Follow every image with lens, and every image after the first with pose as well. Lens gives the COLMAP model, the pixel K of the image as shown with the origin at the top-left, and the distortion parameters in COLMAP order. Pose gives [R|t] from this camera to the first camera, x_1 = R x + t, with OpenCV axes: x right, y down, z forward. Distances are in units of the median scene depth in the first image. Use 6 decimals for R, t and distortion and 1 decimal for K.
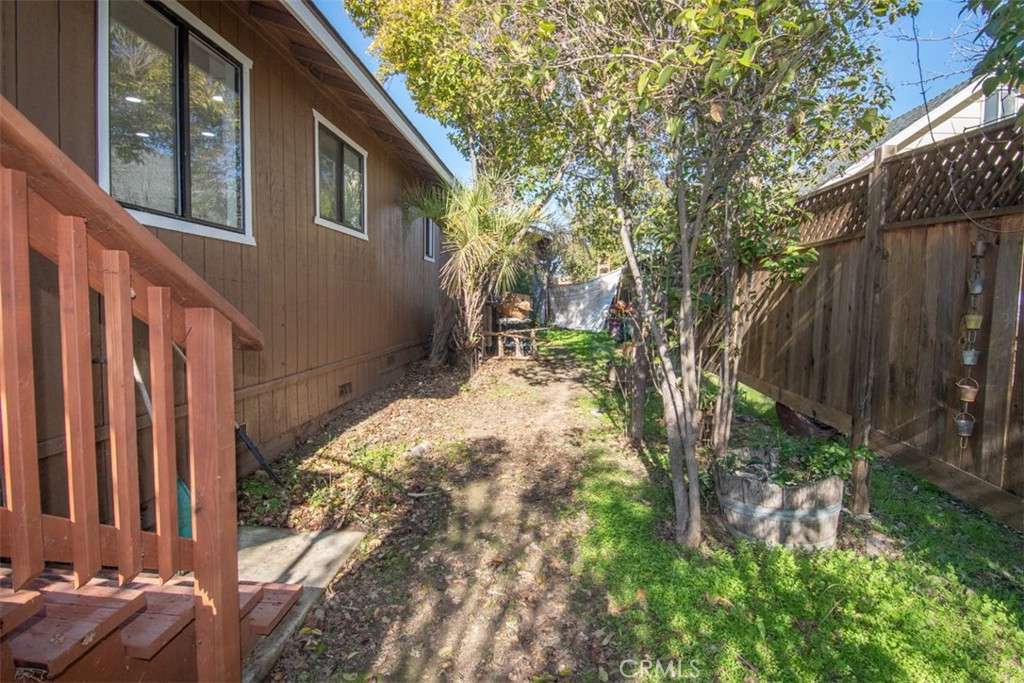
lens RADIAL K [[528.4, 0, 512.0], [0, 528.4, 342.3], [0, 0, 1]] dist [0.026880, -0.000034]
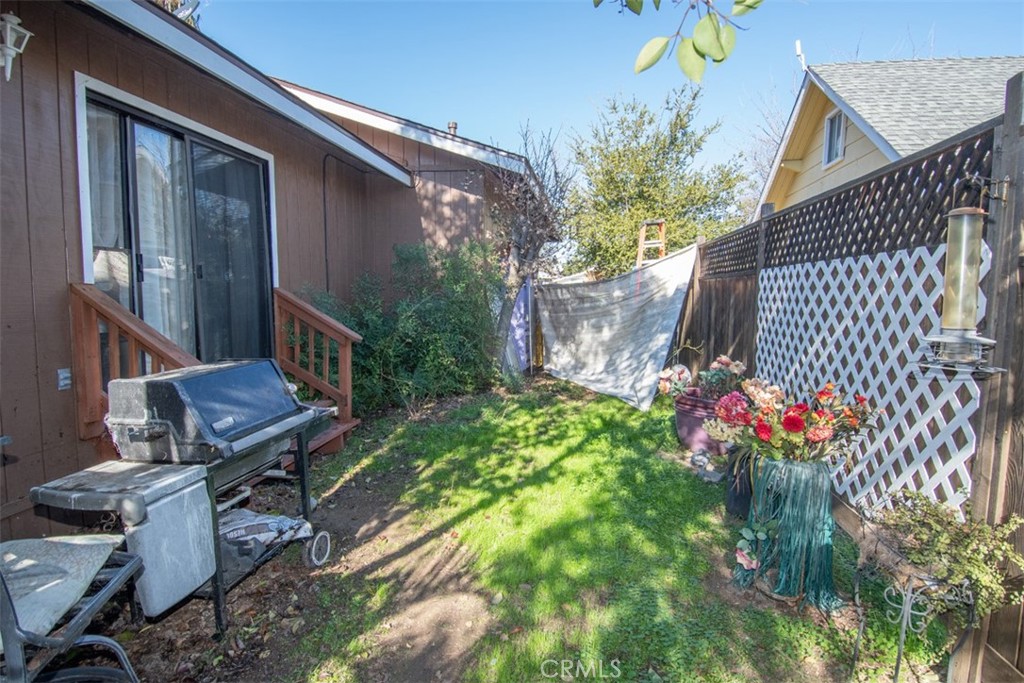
lens RADIAL K [[528.4, 0, 511.5], [0, 528.4, 338.6], [0, 0, 1]] dist [0.026880, -0.000034]
pose [[0.998203, -0.007605, -0.059436, 0.077686], [0.008230, 0.999913, 0.010269, -0.068124], [0.059353, -0.010740, 0.998179, 0.540495]]
